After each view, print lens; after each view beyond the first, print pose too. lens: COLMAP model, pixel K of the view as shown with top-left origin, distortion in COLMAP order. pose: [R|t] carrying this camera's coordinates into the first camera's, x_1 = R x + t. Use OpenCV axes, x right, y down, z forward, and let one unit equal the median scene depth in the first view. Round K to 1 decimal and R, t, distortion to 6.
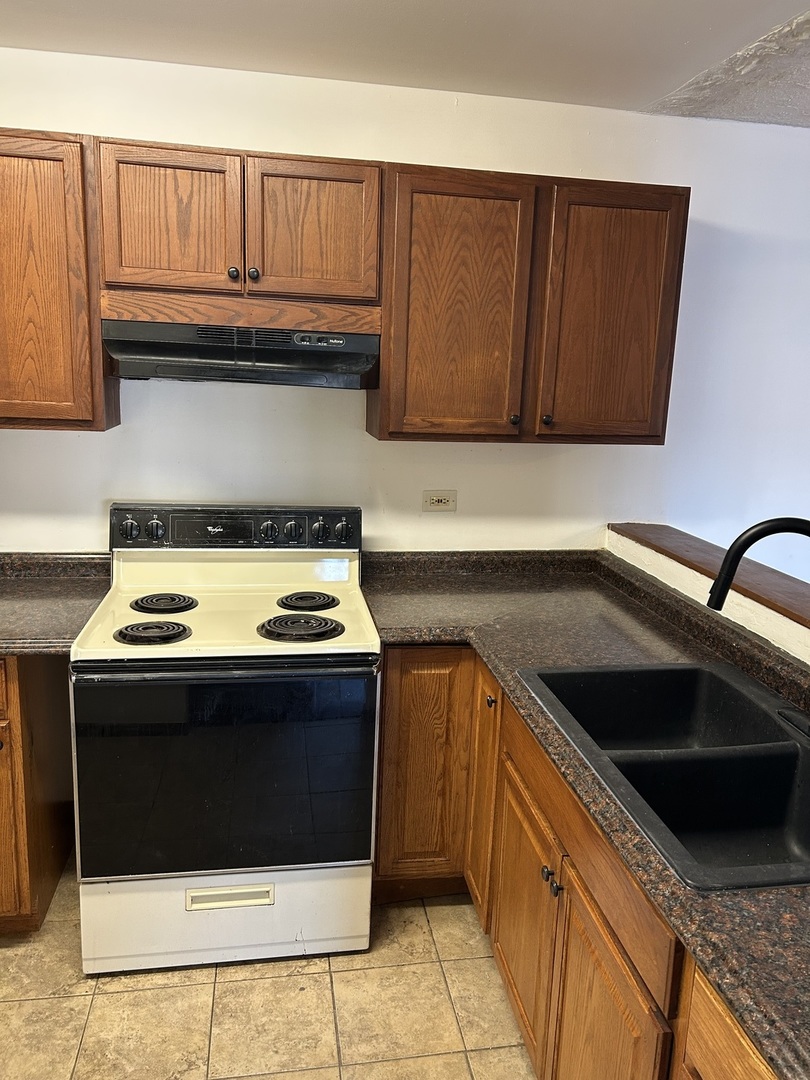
lens RADIAL K [[804.2, 0, 408.4], [0, 804.2, 533.9], [0, 0, 1]] dist [0.026789, -0.025582]
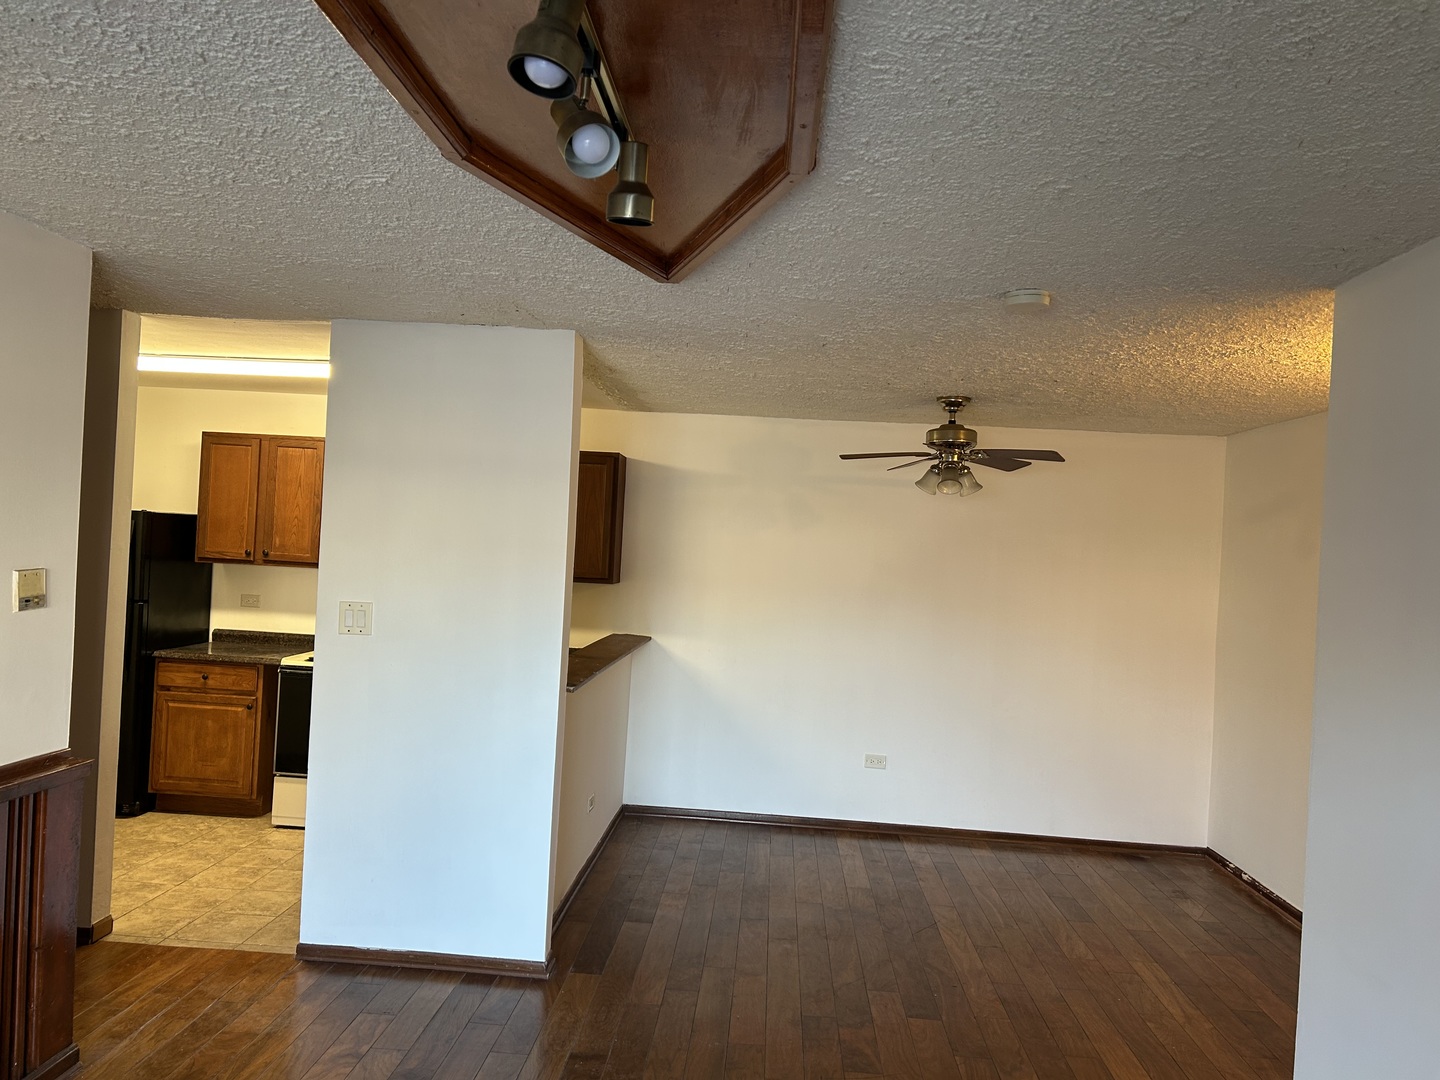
lens RADIAL K [[1072.3, 0, 715.3], [0, 1072.3, 543.8], [0, 0, 1]] dist [0.026789, -0.025582]
pose [[0.970669, 0.010709, -0.240183, 1.267961], [-0.061658, 0.976684, -0.205637, 0.317934], [0.232381, 0.214414, 0.948697, -1.409414]]
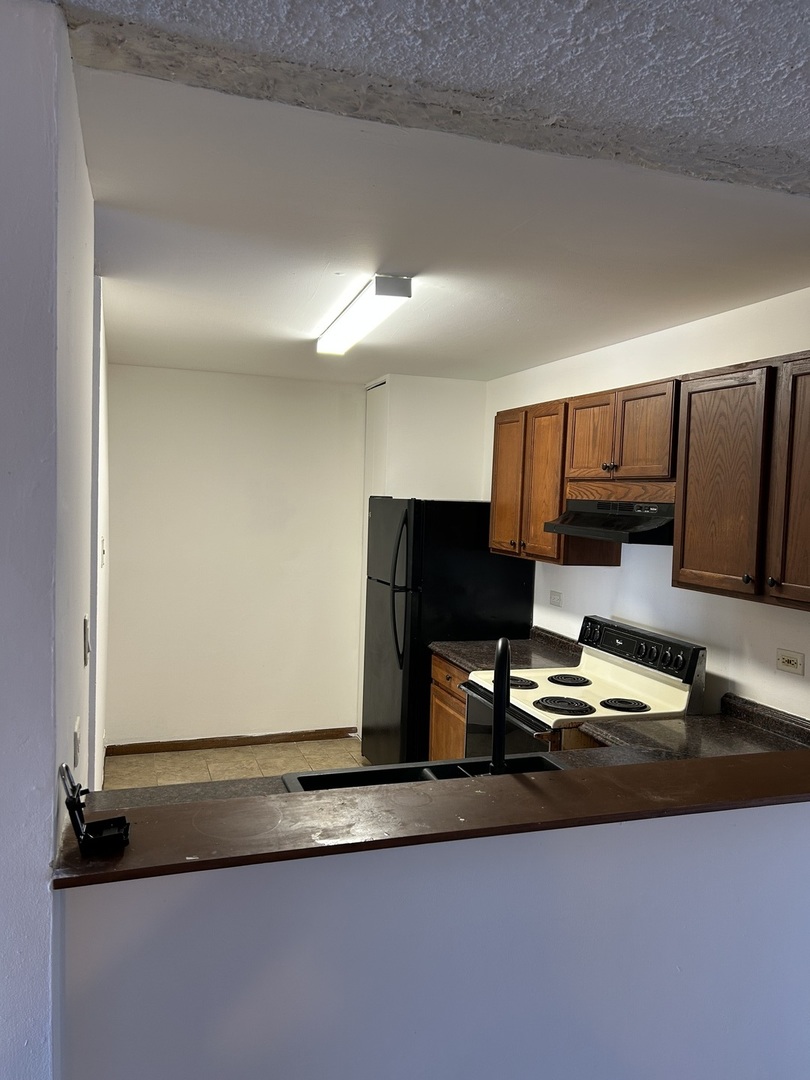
lens RADIAL K [[804.2, 0, 399.2], [0, 804.2, 536.4], [0, 0, 1]] dist [0.026789, -0.025582]
pose [[0.150777, 0.015738, -0.988443, 1.178348], [-0.224370, 0.974324, -0.018712, -0.080155], [0.962769, 0.224598, 0.150436, 0.422411]]
